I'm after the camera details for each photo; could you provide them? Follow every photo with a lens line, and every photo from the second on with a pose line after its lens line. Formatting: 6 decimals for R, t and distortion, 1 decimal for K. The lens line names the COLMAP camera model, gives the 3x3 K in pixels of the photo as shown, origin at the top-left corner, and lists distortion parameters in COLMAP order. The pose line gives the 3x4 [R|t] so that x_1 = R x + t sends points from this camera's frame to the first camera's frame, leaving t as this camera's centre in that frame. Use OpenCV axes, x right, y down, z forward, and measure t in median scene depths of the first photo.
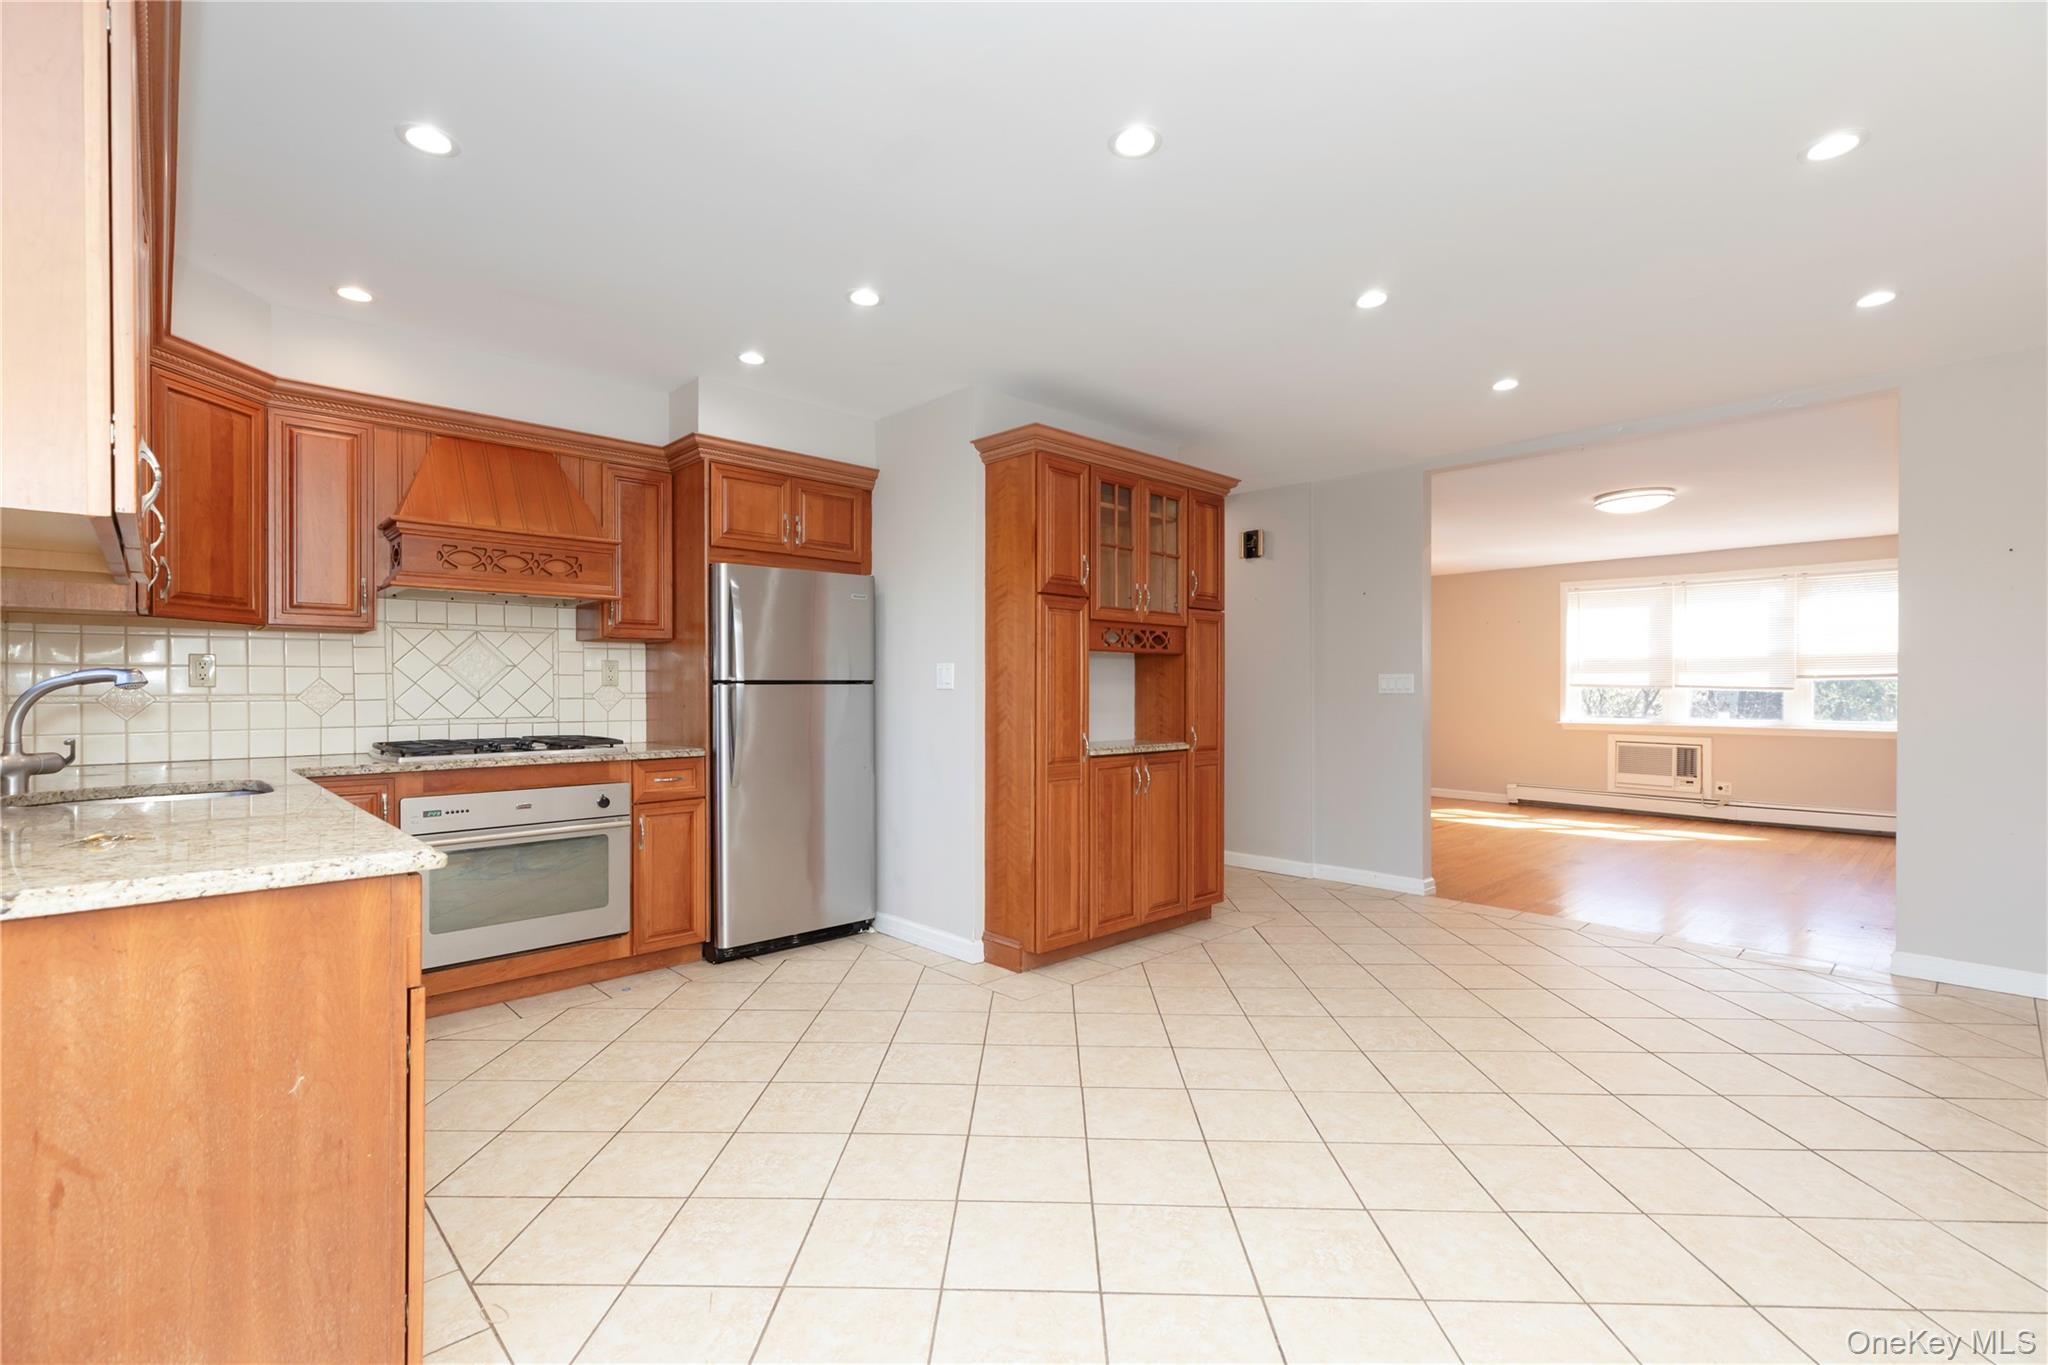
lens RADIAL K [[938.0, 0, 1030.6], [0, 938.0, 691.9], [0, 0, 1]] dist [0.002930, -0.000300]
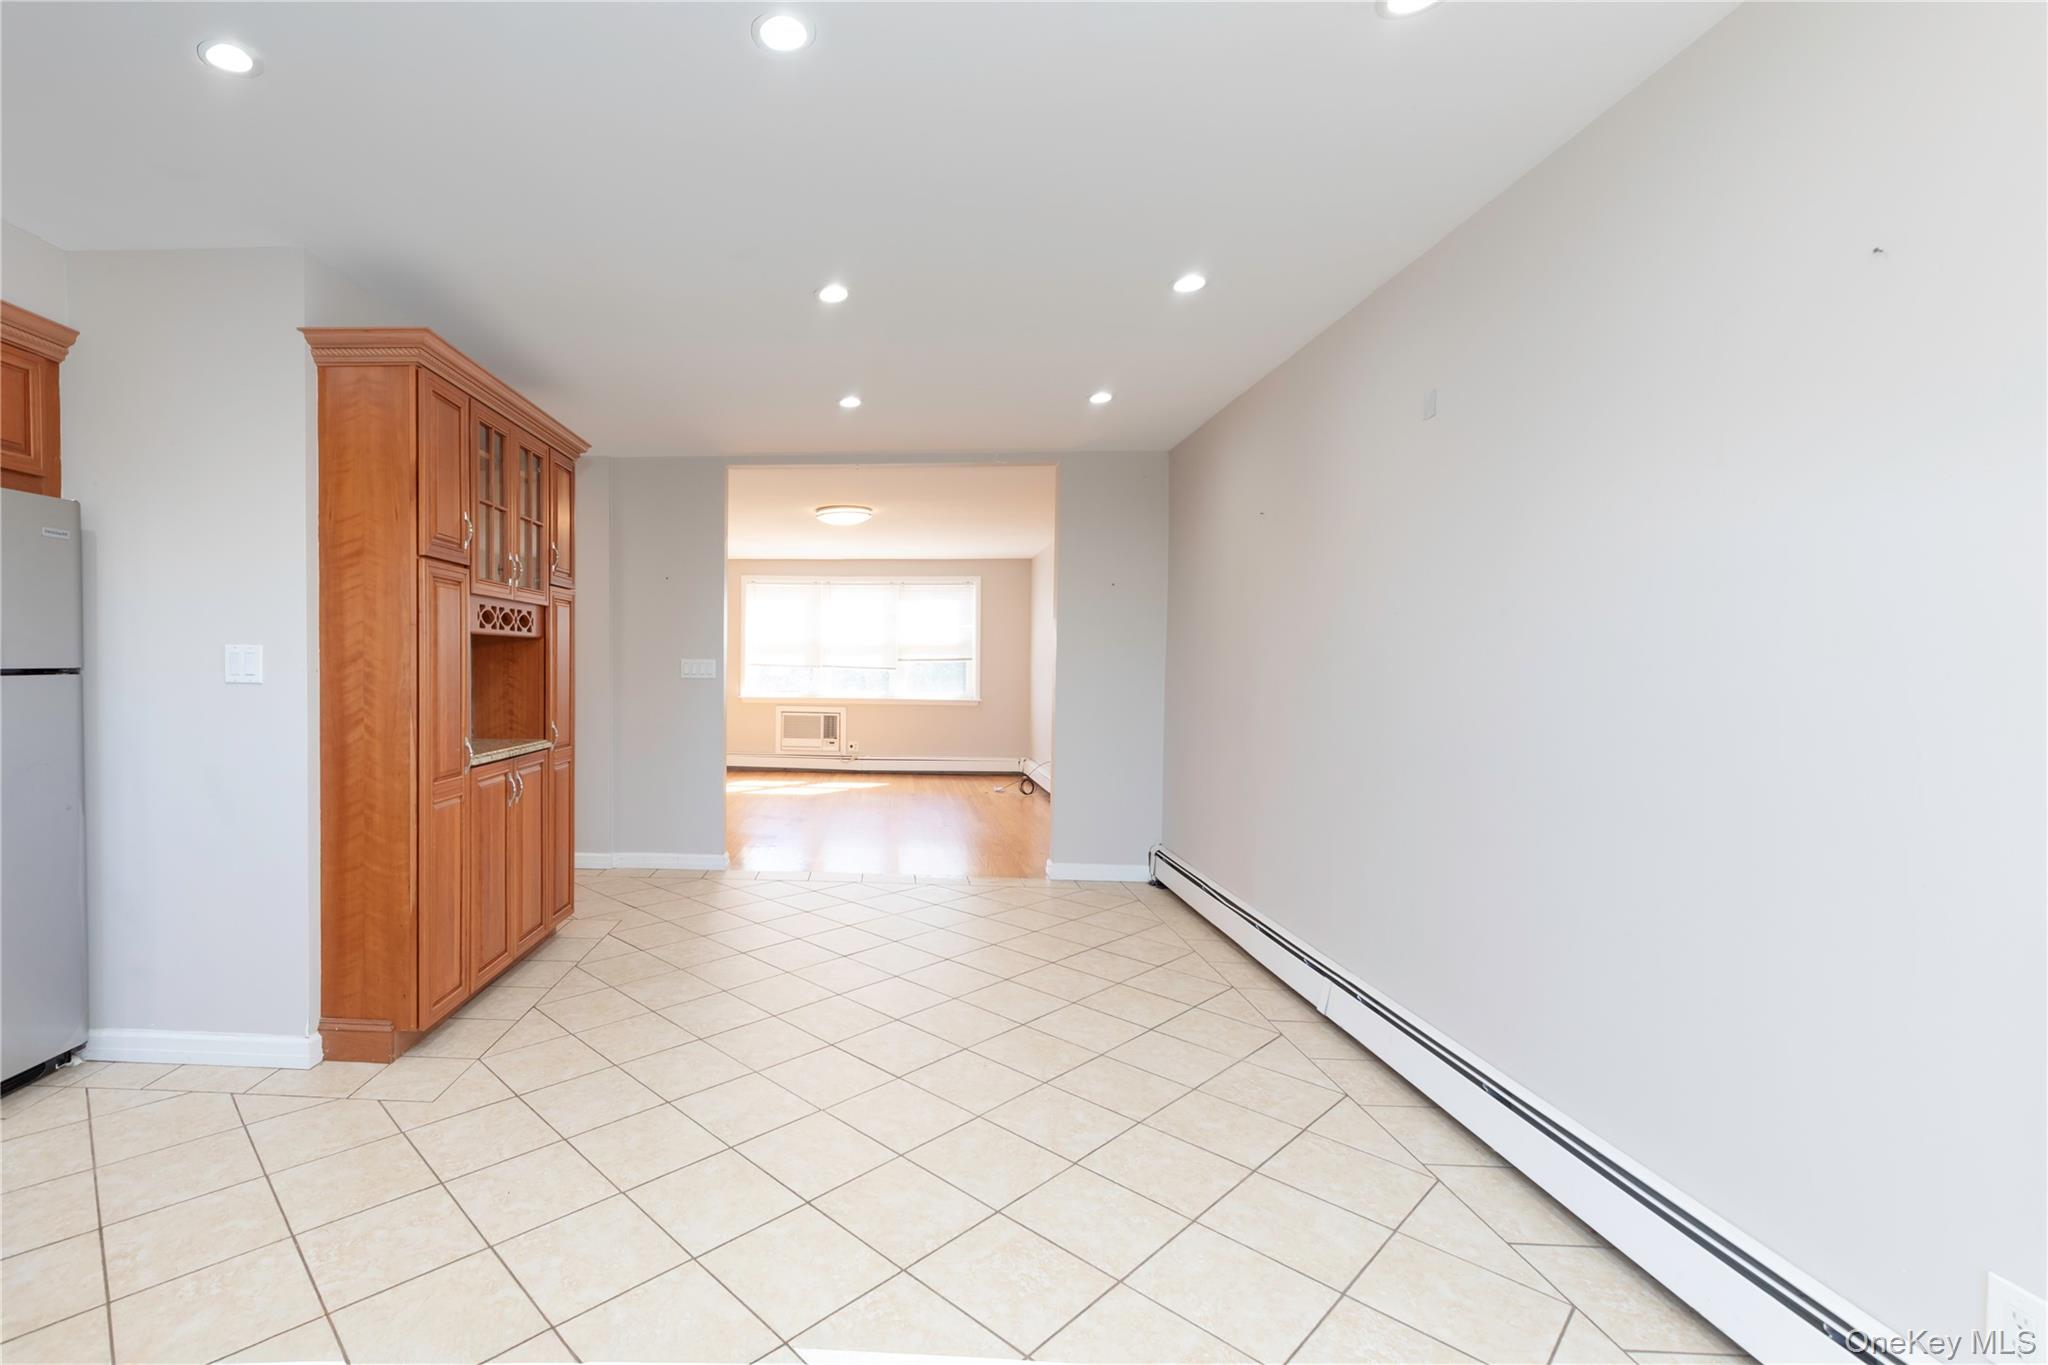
lens RADIAL K [[910.5, 0, 1023.4], [0, 910.5, 699.1], [0, 0, 1]] dist [0.009787, -0.000020]
pose [[0.733781, -0.012191, 0.679276, -0.128213], [-0.006446, 0.999669, 0.024904, -0.011371], [-0.679355, -0.022653, 0.733460, 0.121602]]
